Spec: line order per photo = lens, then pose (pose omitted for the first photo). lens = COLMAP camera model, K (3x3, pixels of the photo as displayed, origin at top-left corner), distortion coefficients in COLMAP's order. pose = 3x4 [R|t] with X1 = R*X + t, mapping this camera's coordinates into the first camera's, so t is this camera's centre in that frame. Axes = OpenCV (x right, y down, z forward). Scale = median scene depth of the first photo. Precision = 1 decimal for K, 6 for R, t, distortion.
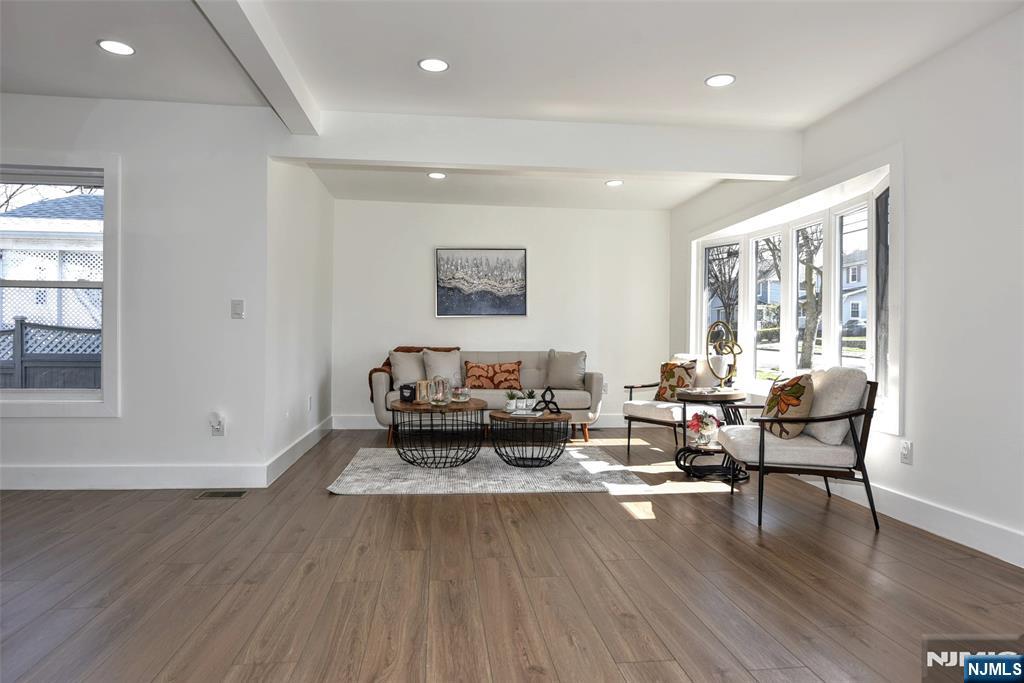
lens RADIAL K [[606.3, 0, 506.1], [0, 606.3, 336.5], [0, 0, 1]] dist [-0.009290, -0.002047]
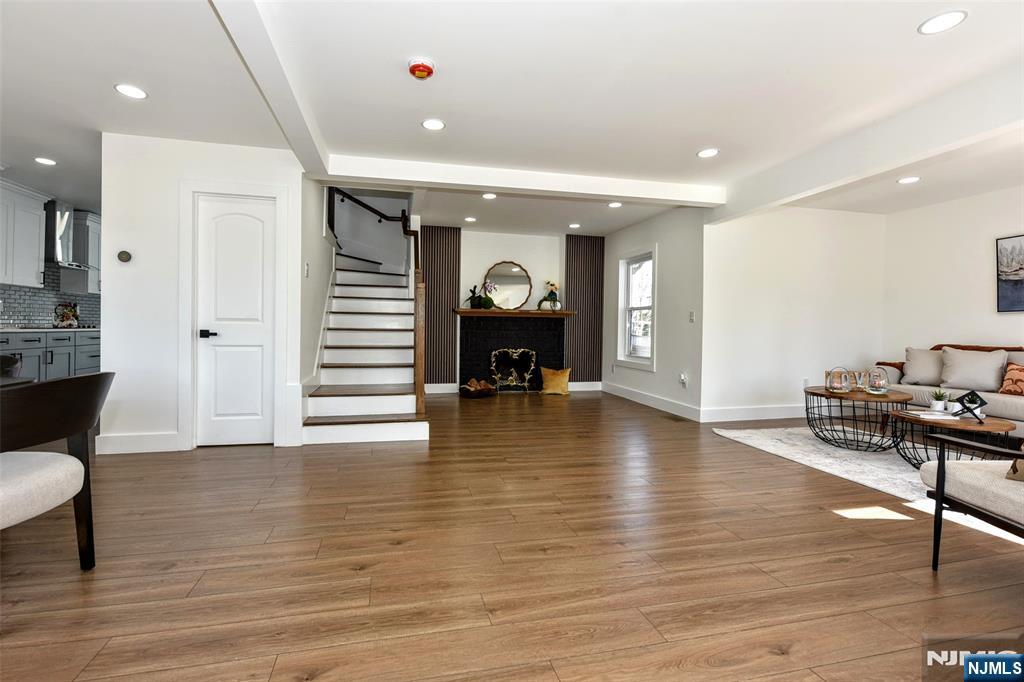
lens RADIAL K [[444.6, 0, 502.8], [0, 444.6, 333.0], [0, 0, 1]] dist [-0.017551, -0.000036]
pose [[0.150022, 0.011829, -0.988612, 0.609192], [-0.005279, 0.999924, 0.011164, -0.008658], [0.988669, 0.003544, 0.150073, 0.222344]]
